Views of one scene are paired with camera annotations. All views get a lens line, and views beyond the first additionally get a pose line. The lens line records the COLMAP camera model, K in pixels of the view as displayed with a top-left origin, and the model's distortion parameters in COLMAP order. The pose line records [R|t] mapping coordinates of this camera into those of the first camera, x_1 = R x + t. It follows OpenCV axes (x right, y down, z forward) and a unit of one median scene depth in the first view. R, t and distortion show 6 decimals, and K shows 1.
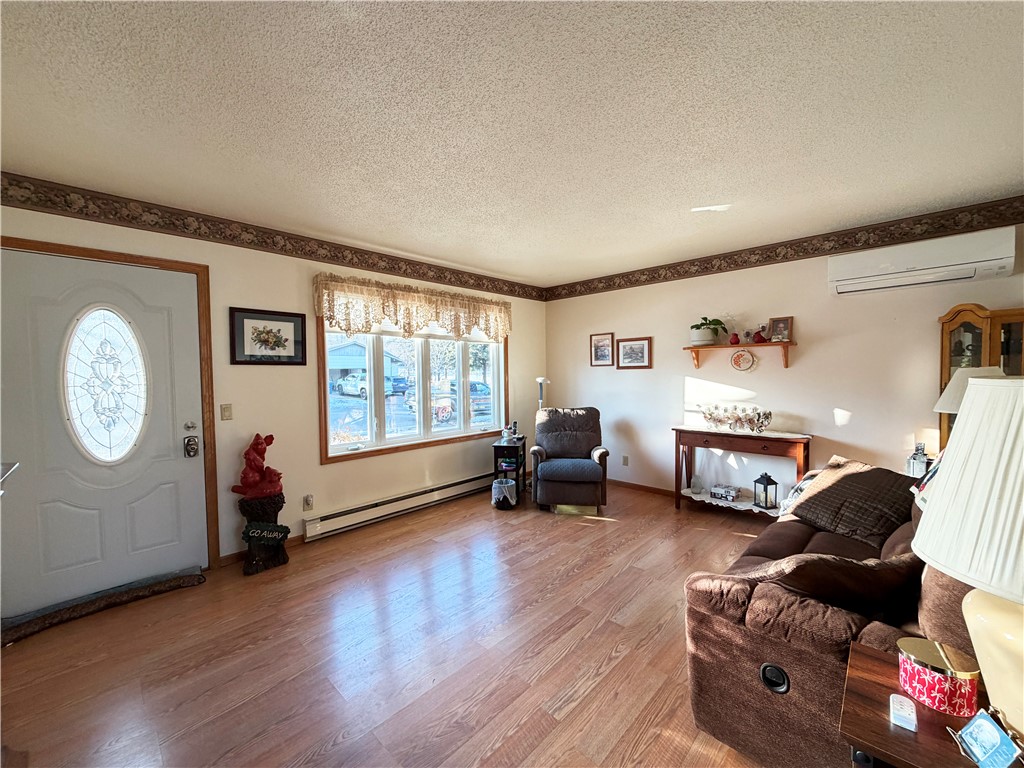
lens RADIAL K [[408.1, 0, 512.0], [0, 408.1, 384.0], [0, 0, 1]] dist [0.000404, 0.000575]
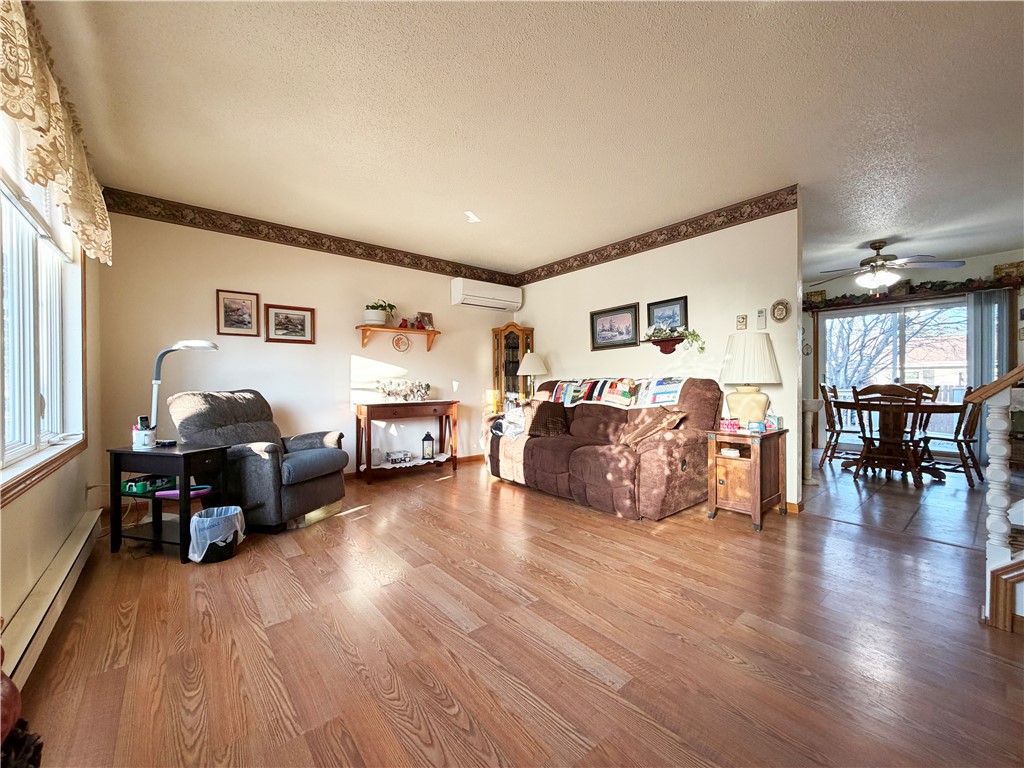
lens RADIAL K [[408.1, 0, 512.0], [0, 408.1, 384.0], [0, 0, 1]] dist [0.000404, 0.000575]
pose [[0.117566, 0.006538, 0.993044, -0.566451], [0.031989, 0.999434, -0.010367, 0.083249], [-0.992550, 0.032986, 0.117290, 0.541423]]
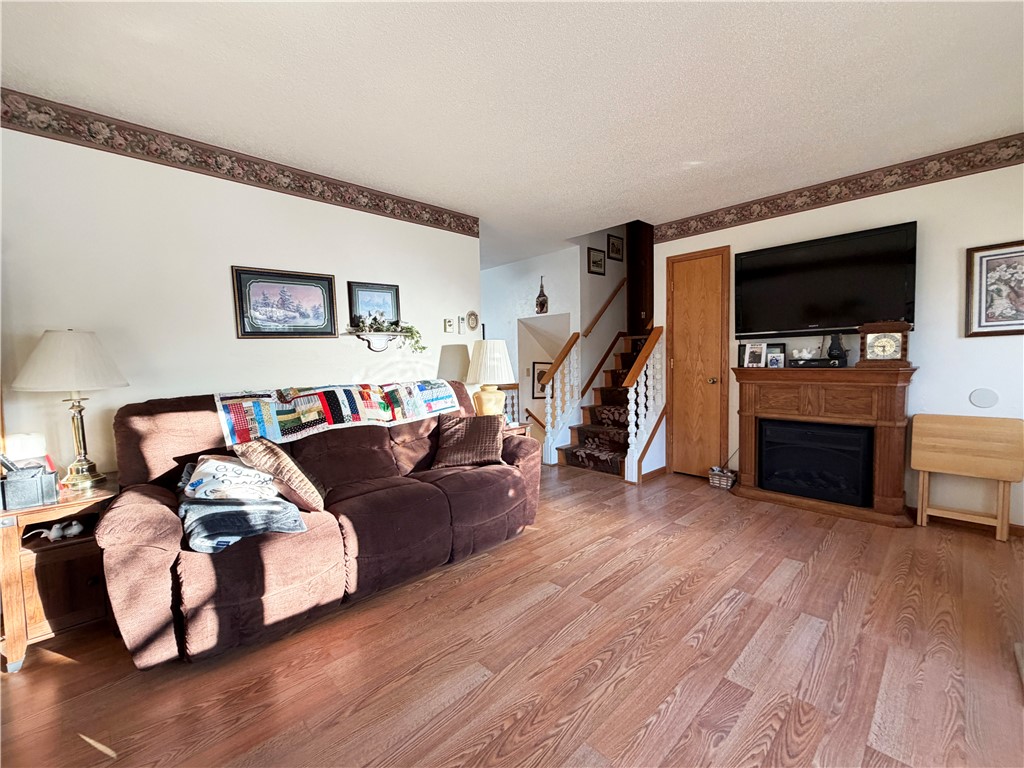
lens RADIAL K [[431.5, 0, 512.0], [0, 431.5, 384.0], [0, 0, 1]] dist [-0.001658, -0.000219]
pose [[-0.998584, 0.031394, 0.042947, 0.170236], [0.034897, 0.995905, 0.083404, 0.013511], [-0.040153, 0.084784, -0.995590, 1.117633]]
